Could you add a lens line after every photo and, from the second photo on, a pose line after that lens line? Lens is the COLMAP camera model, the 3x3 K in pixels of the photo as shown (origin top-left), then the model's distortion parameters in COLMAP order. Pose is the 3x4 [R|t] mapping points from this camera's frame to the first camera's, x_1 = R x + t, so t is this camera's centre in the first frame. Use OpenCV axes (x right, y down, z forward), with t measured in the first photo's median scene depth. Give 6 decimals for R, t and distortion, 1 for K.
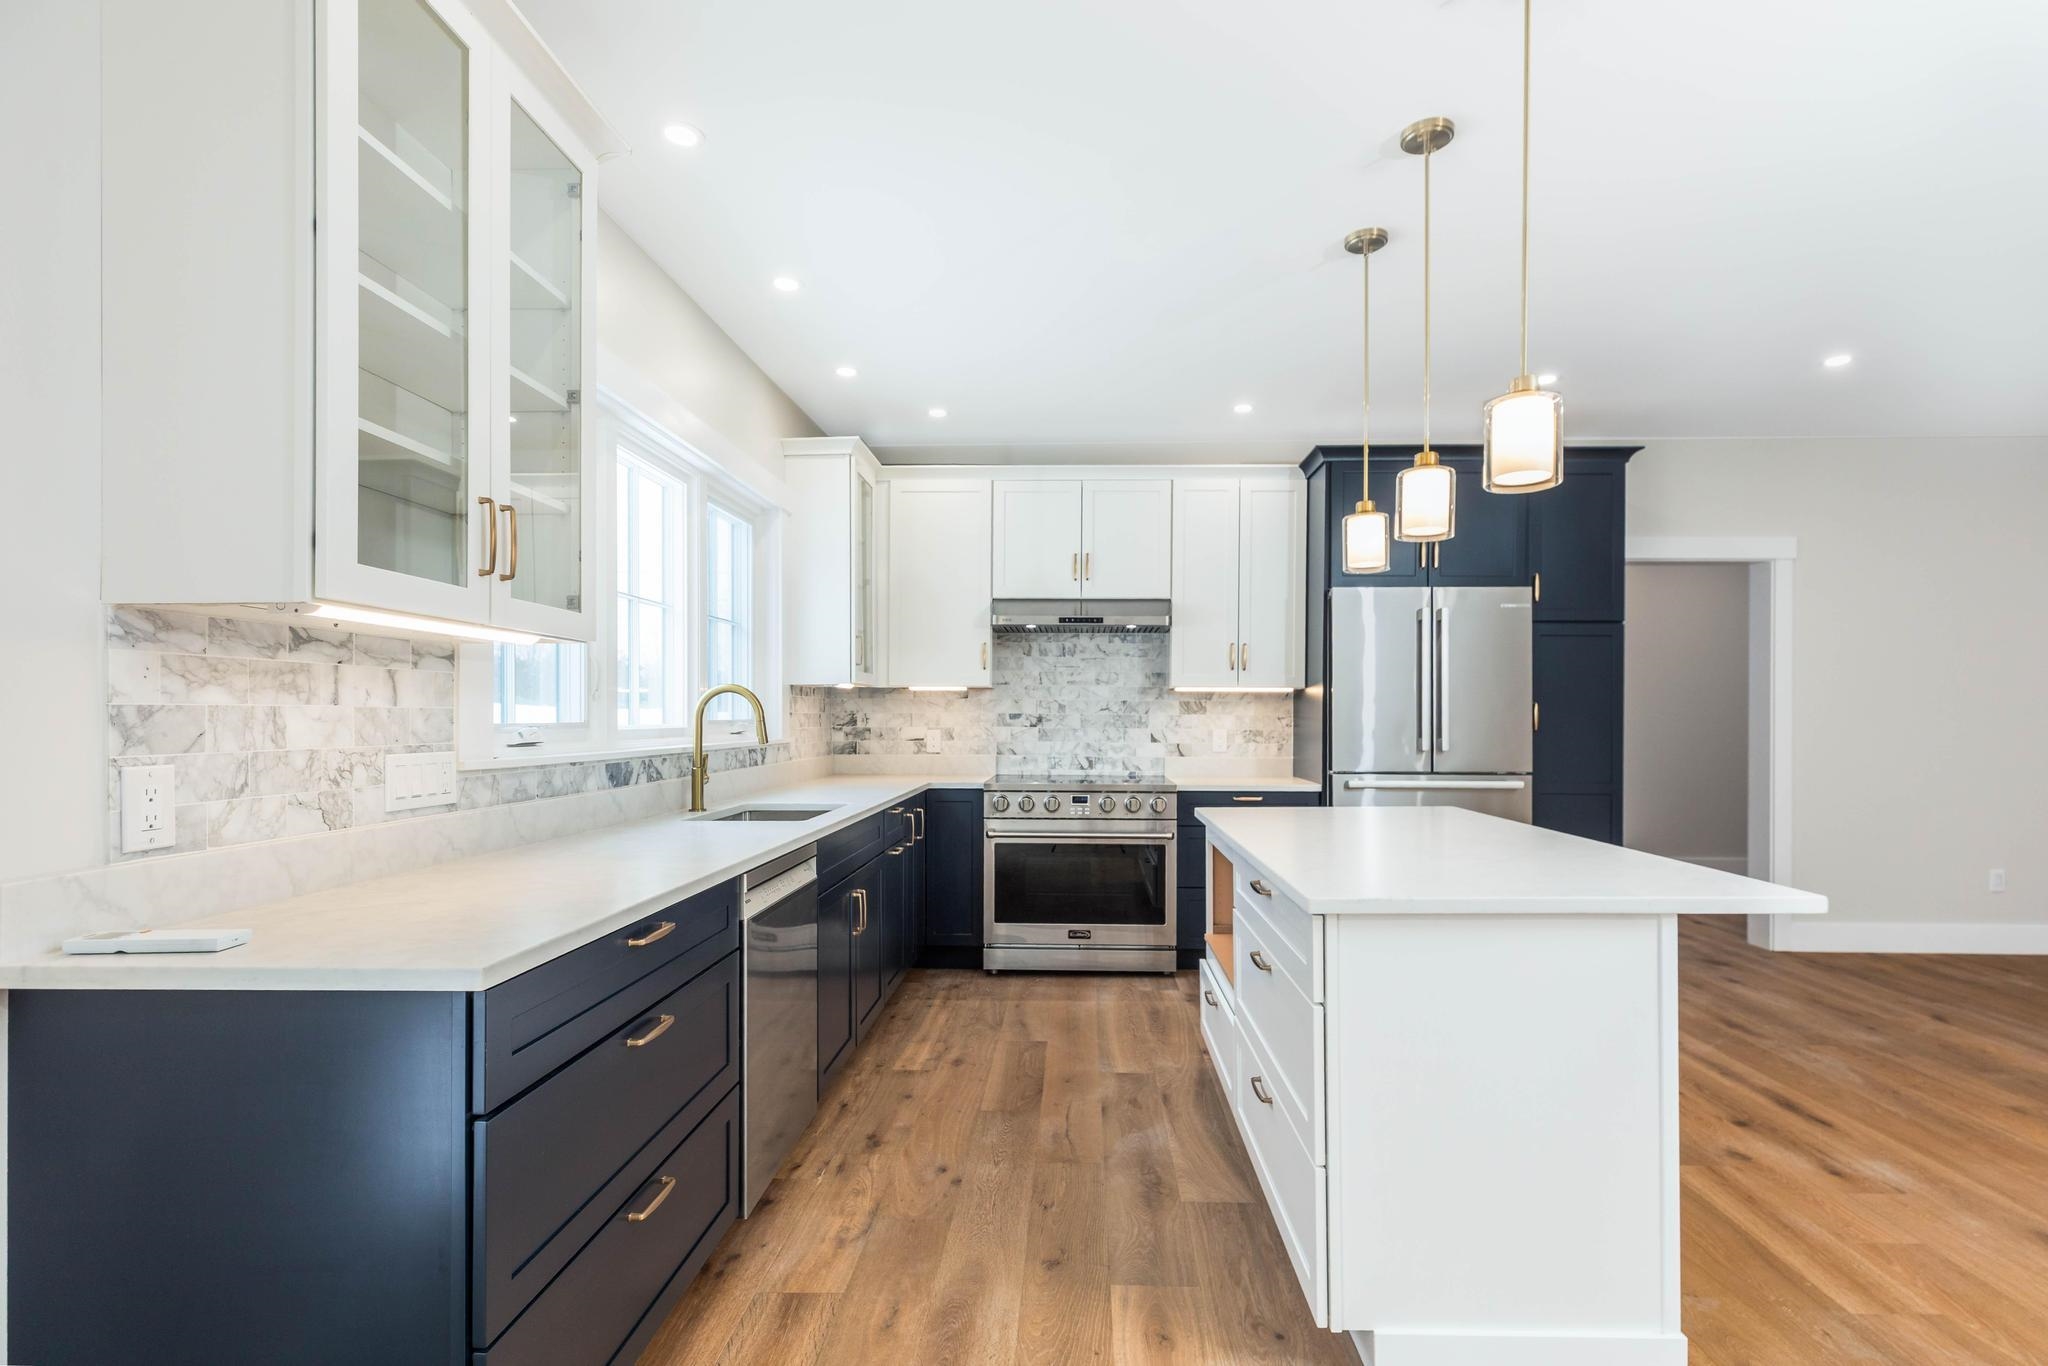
lens RADIAL K [[965.7, 0, 1051.0], [0, 965.7, 721.2], [0, 0, 1]] dist [0.002853, -0.000284]
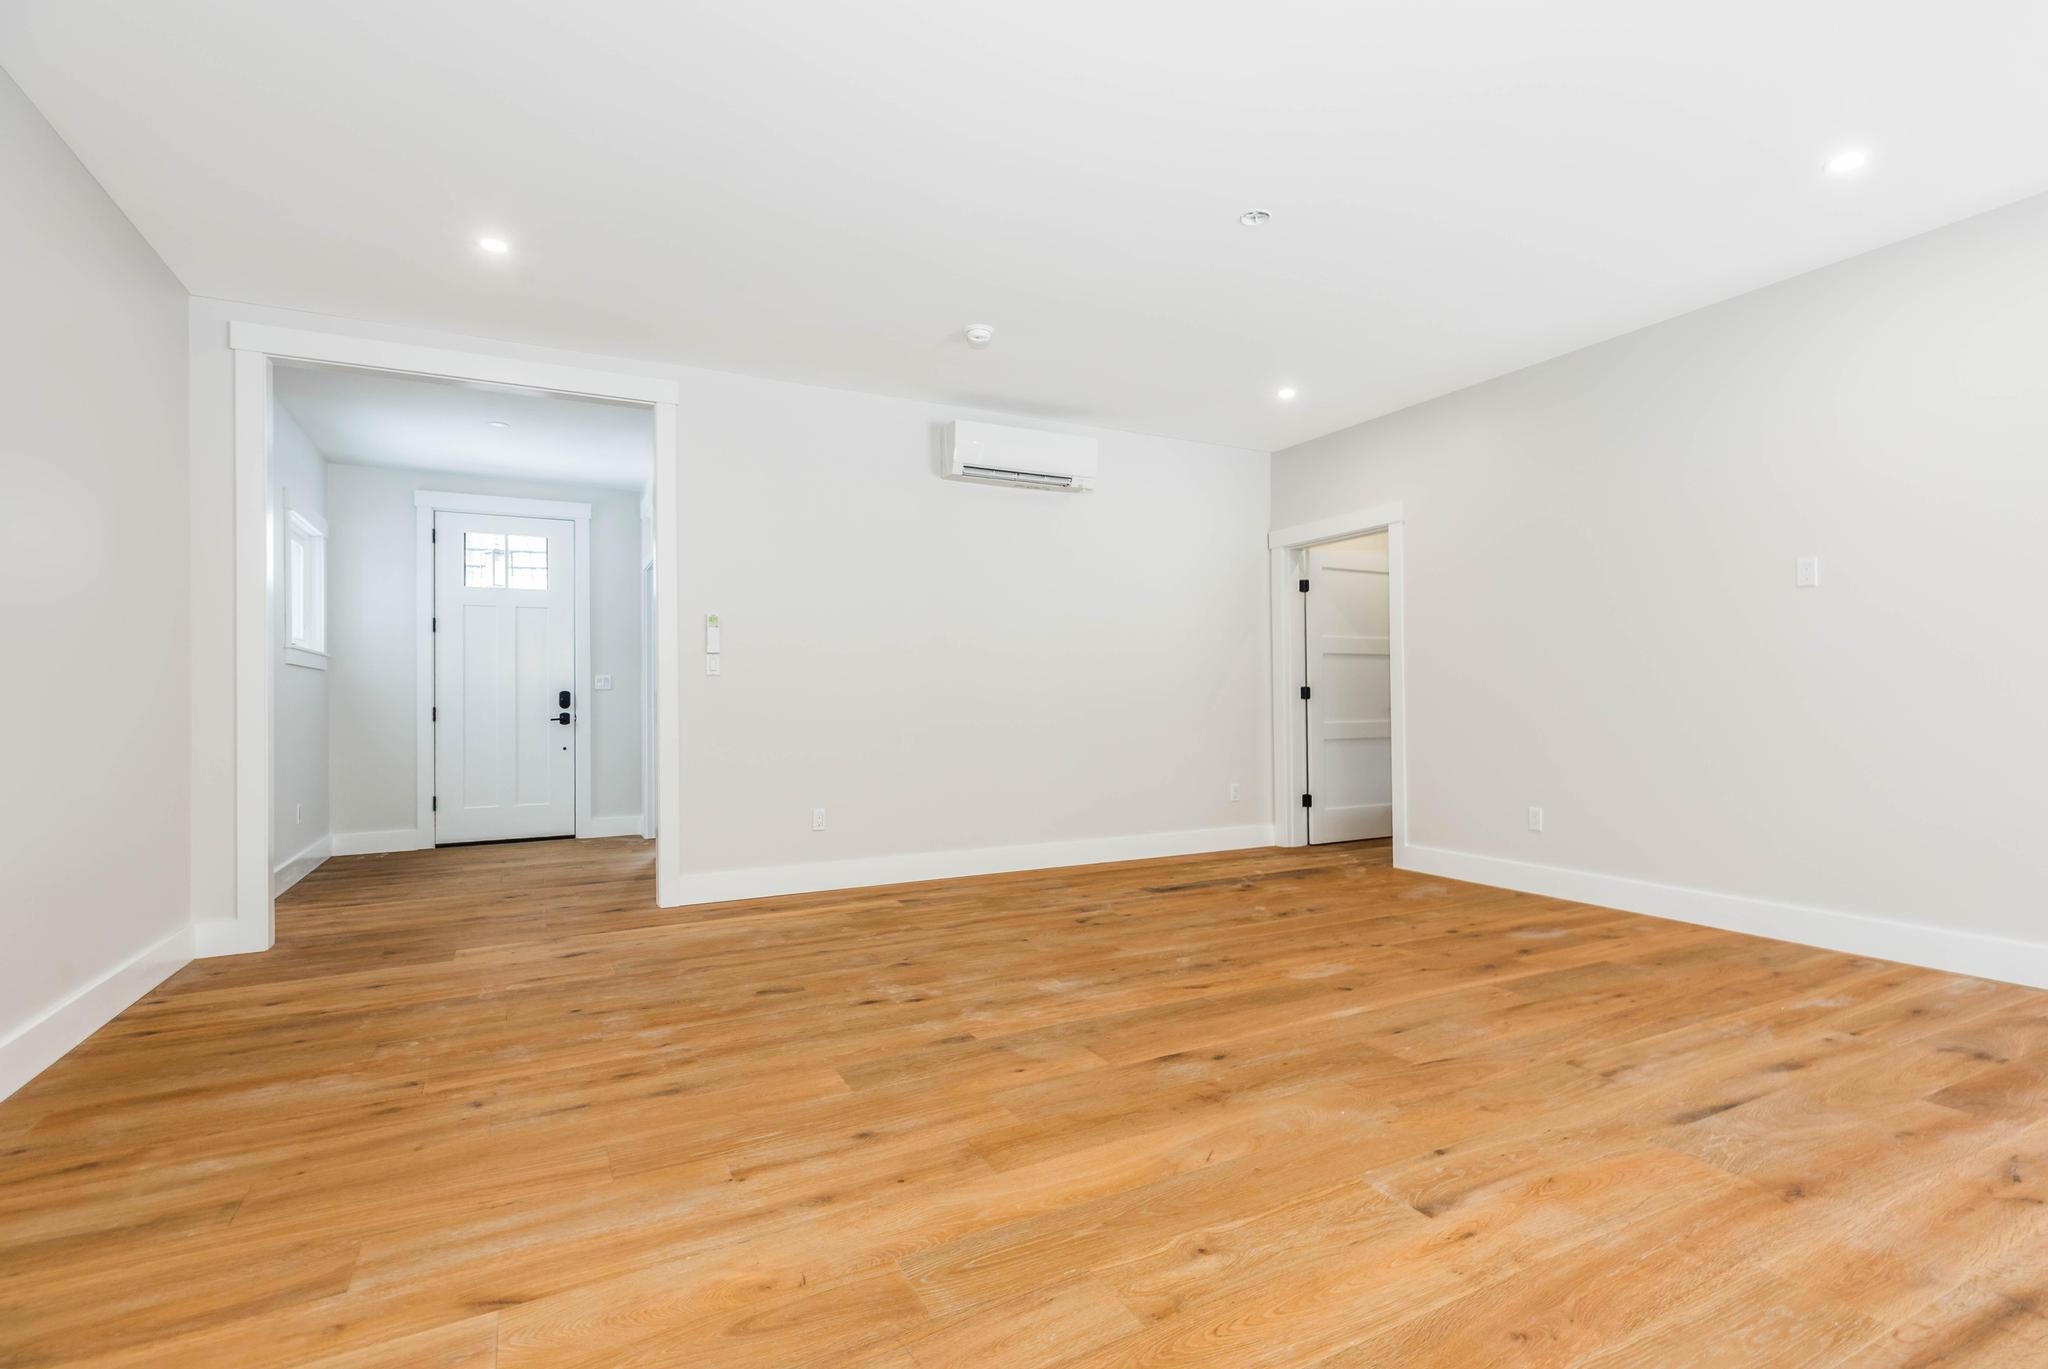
lens RADIAL K [[961.6, 0, 1046.1], [0, 961.6, 688.3], [0, 0, 1]] dist [0.001887, -0.001347]
pose [[-0.496781, 0.010223, 0.867815, 0.386278], [0.014838, 0.999885, -0.003285, 0.044138], [-0.867749, 0.011245, -0.496876, 0.875392]]
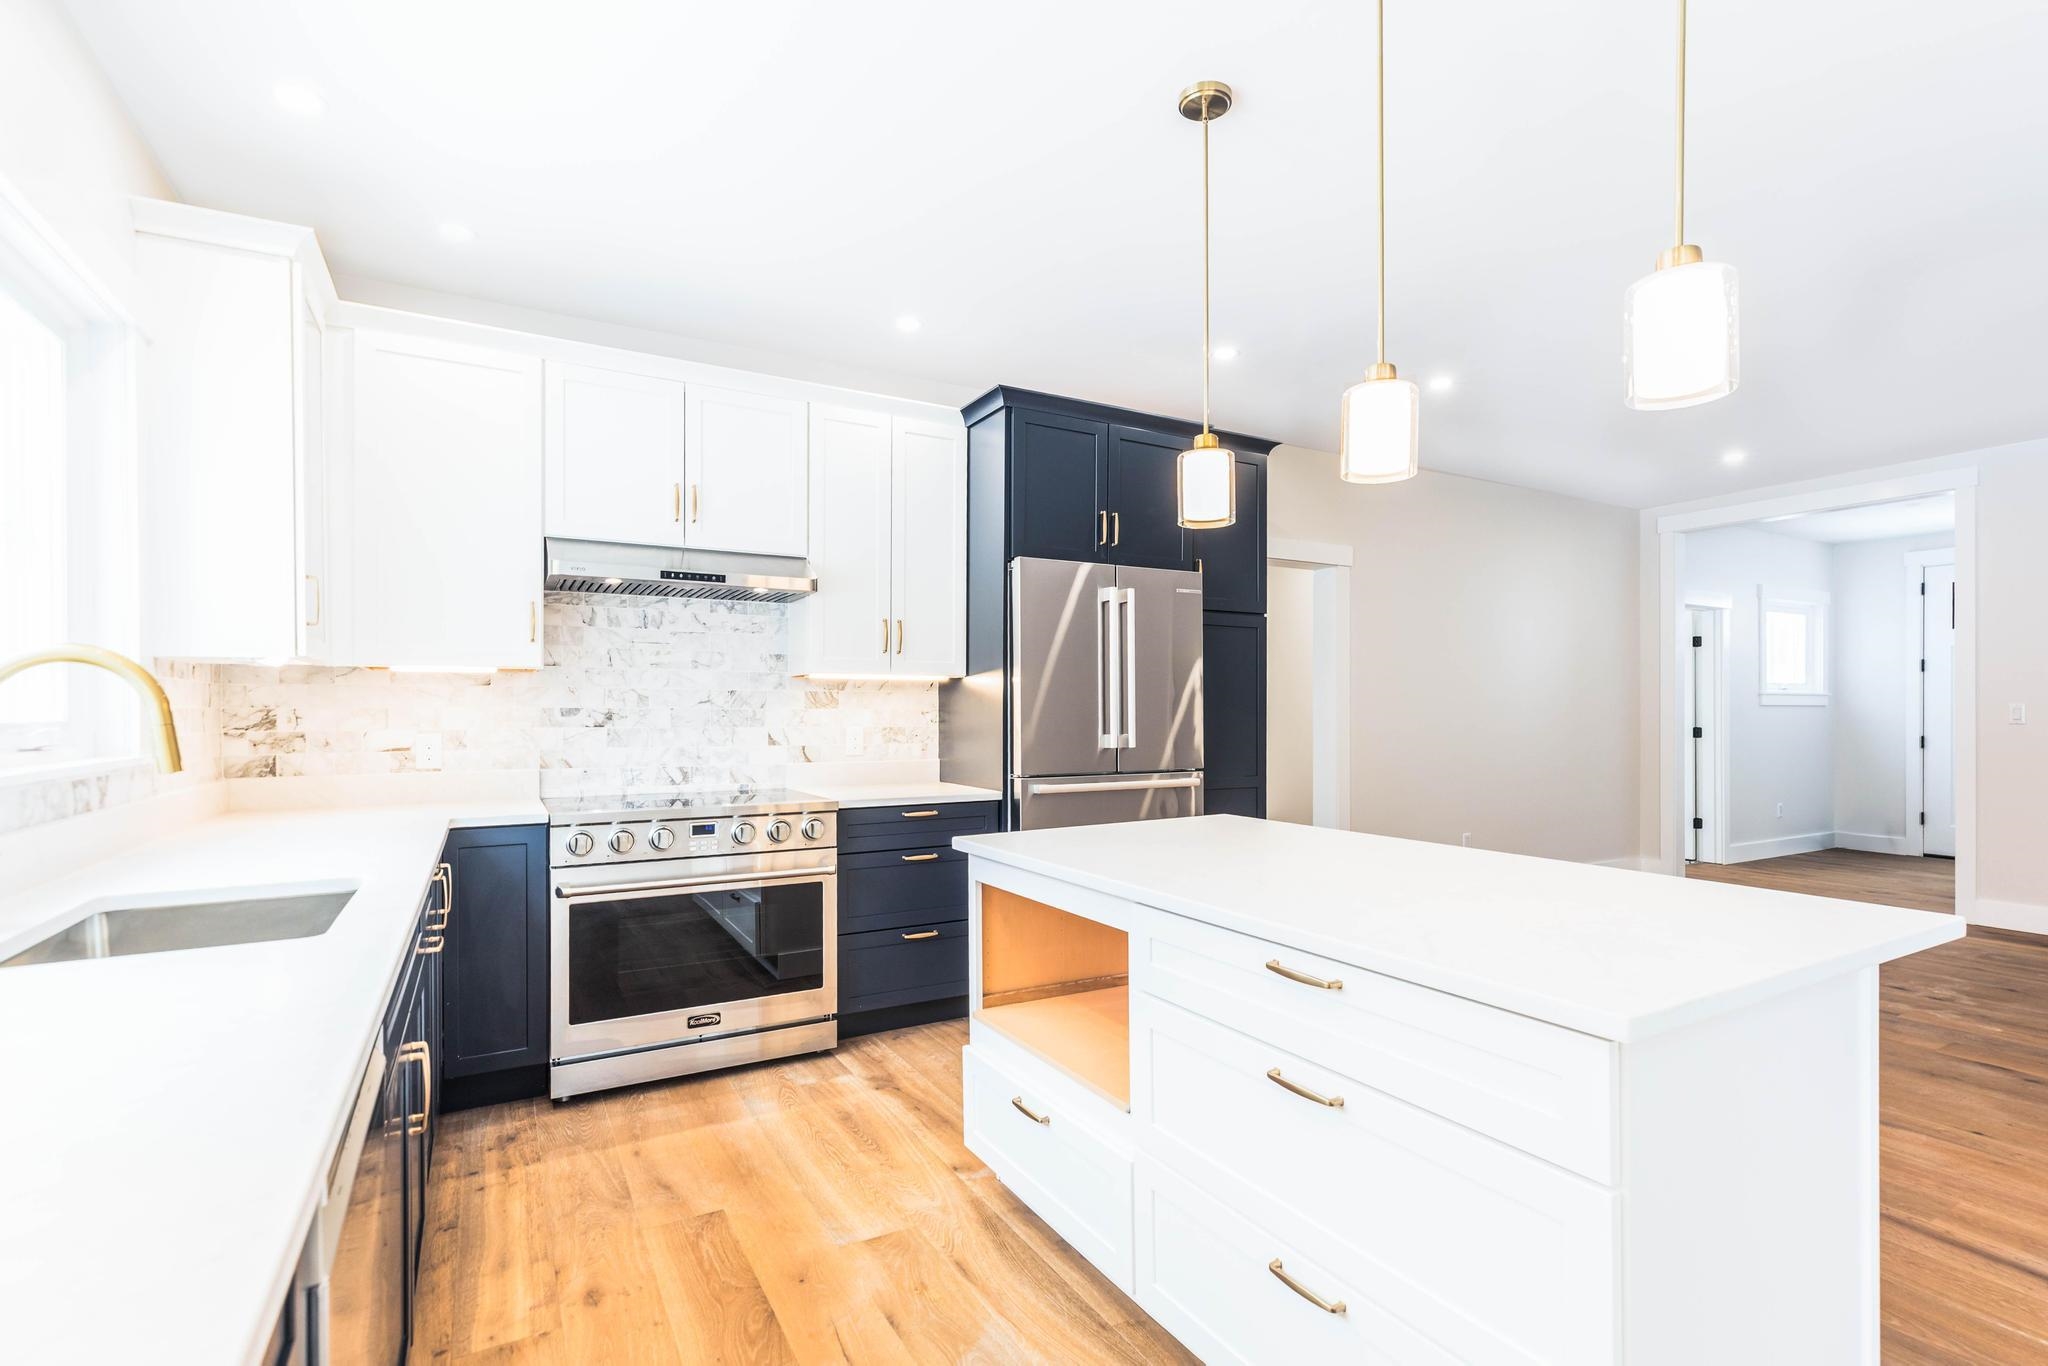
lens RADIAL K [[978.9, 0, 1054.3], [0, 978.9, 710.6], [0, 0, 1]] dist [0.006549, -0.000068]
pose [[0.848041, -0.005187, 0.529905, -0.132826], [0.007771, 0.999966, -0.002648, -0.001828], [-0.529873, 0.006364, 0.848053, 0.256851]]
